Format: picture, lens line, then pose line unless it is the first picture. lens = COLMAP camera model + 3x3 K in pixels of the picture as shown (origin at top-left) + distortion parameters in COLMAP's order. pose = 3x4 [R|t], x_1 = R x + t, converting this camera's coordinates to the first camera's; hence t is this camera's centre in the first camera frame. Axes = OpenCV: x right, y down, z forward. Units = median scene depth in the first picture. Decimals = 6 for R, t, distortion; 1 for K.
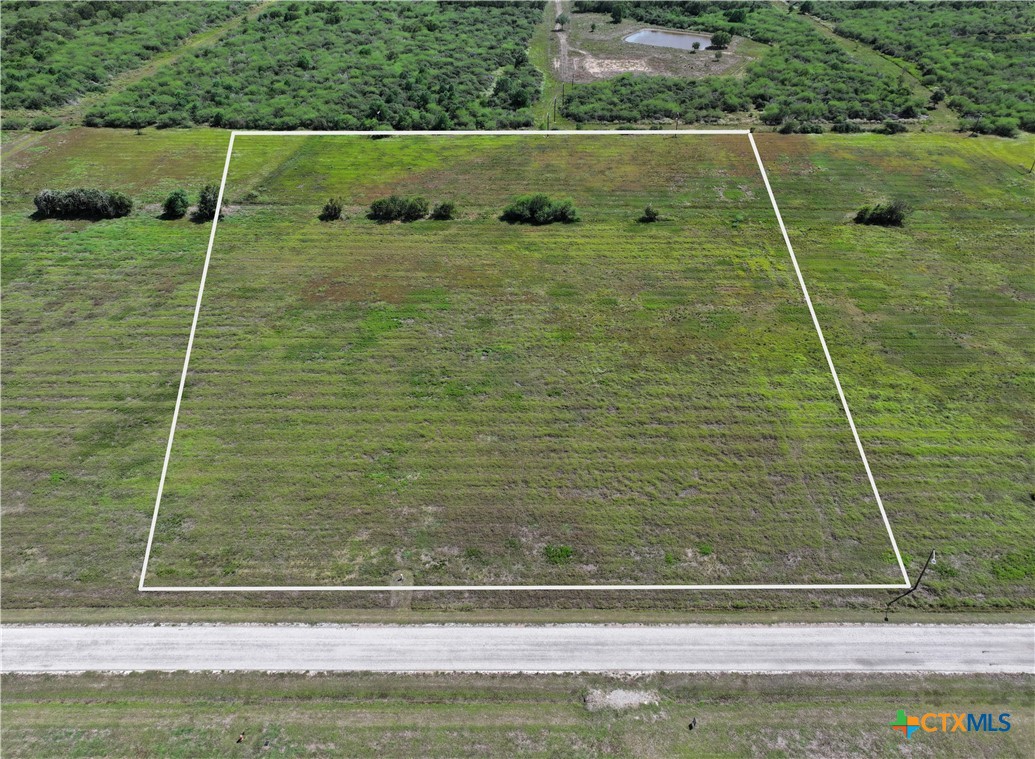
lens RADIAL K [[721.8, 0, 524.1], [0, 721.8, 380.1], [0, 0, 1]] dist [0.000864, 0.017438]
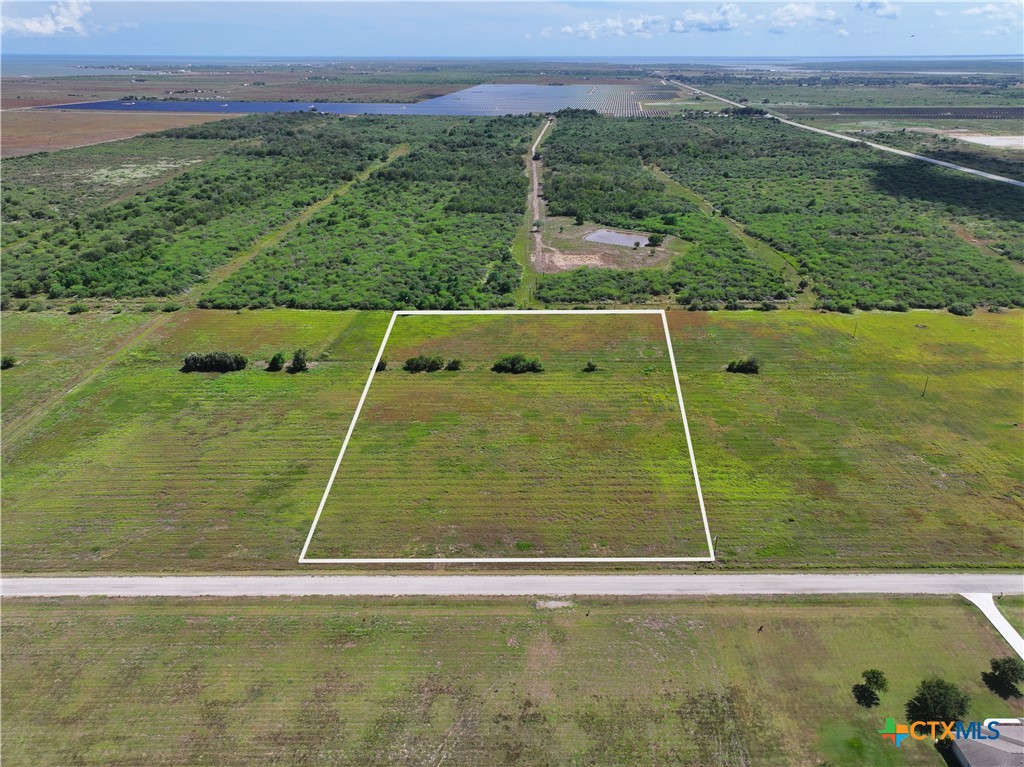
lens RADIAL K [[714.2, 0, 510.3], [0, 714.2, 383.2], [0, 0, 1]] dist [0.000864, 0.017438]
pose [[0.999983, -0.004364, -0.003960, 0.014432], [0.003475, 0.979376, -0.202017, 0.130217], [0.004760, 0.202000, 0.979374, -0.560775]]
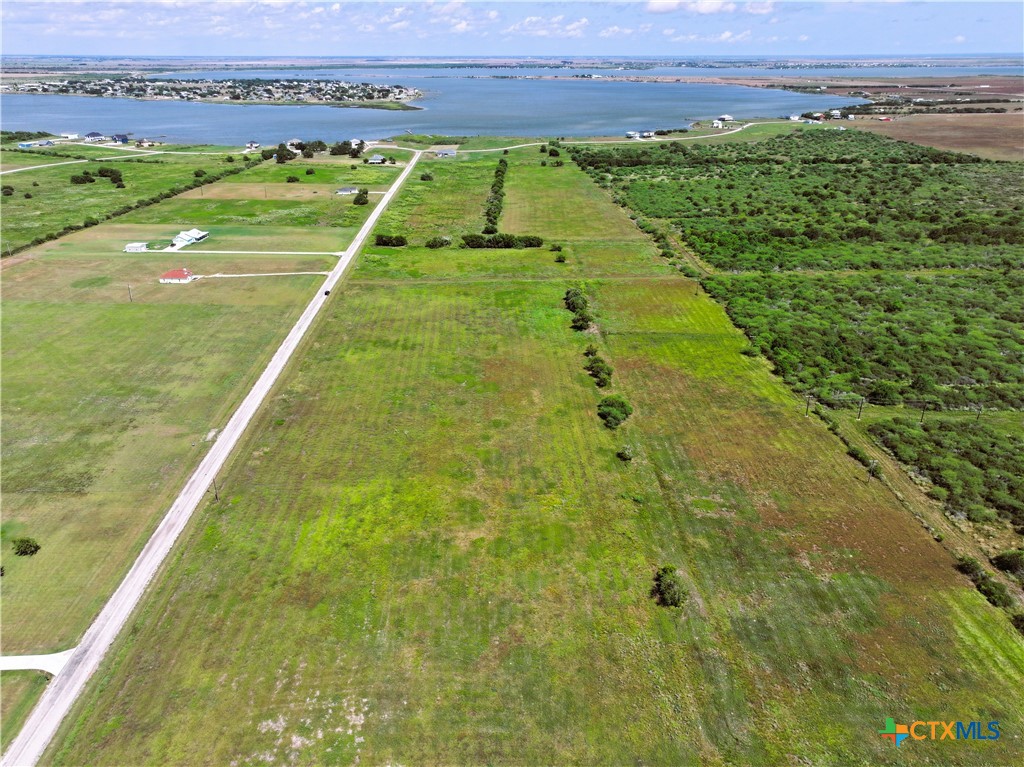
lens RADIAL K [[714.2, 0, 514.2], [0, 714.2, 385.6], [0, 0, 1]] dist [0.000864, 0.017438]
pose [[0.045435, 0.416865, -0.907832, 1.445282], [-0.591299, 0.743695, 0.311902, -0.698571], [0.805171, 0.522629, 0.280282, 0.577163]]
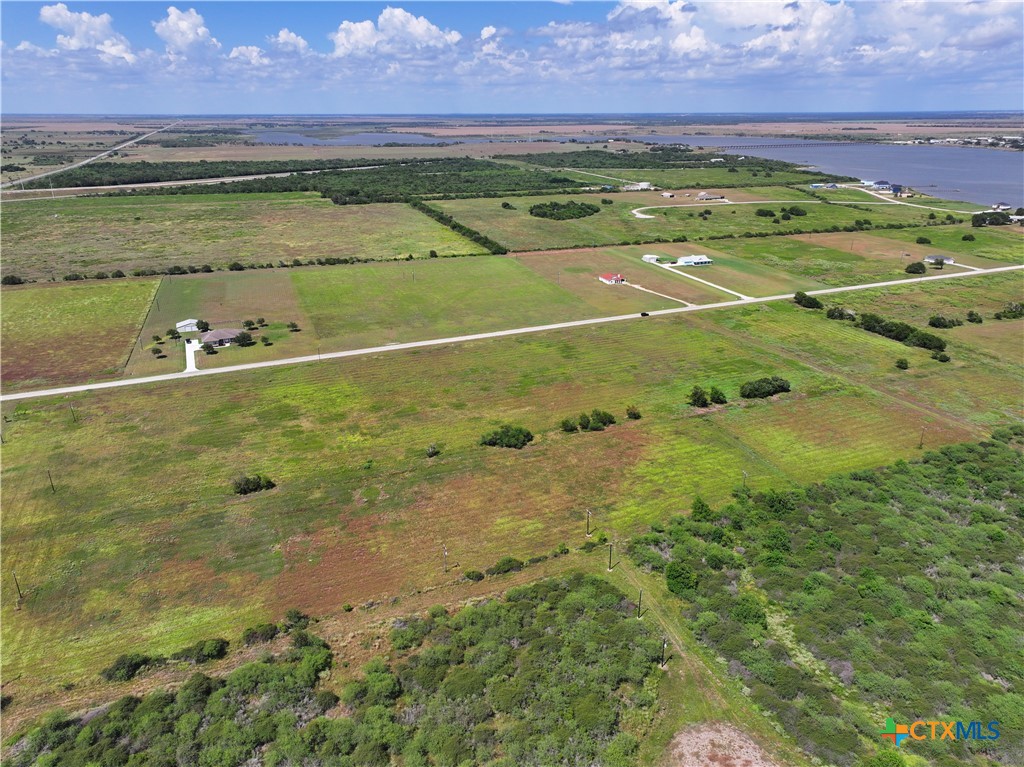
lens RADIAL K [[714.2, 0, 513.7], [0, 714.2, 381.9], [0, 0, 1]] dist [0.000864, 0.017438]
pose [[-0.911671, 0.144089, -0.384830, 0.651878], [-0.244766, 0.561825, 0.790216, -1.714770], [0.330069, 0.814611, -0.476931, 1.942601]]
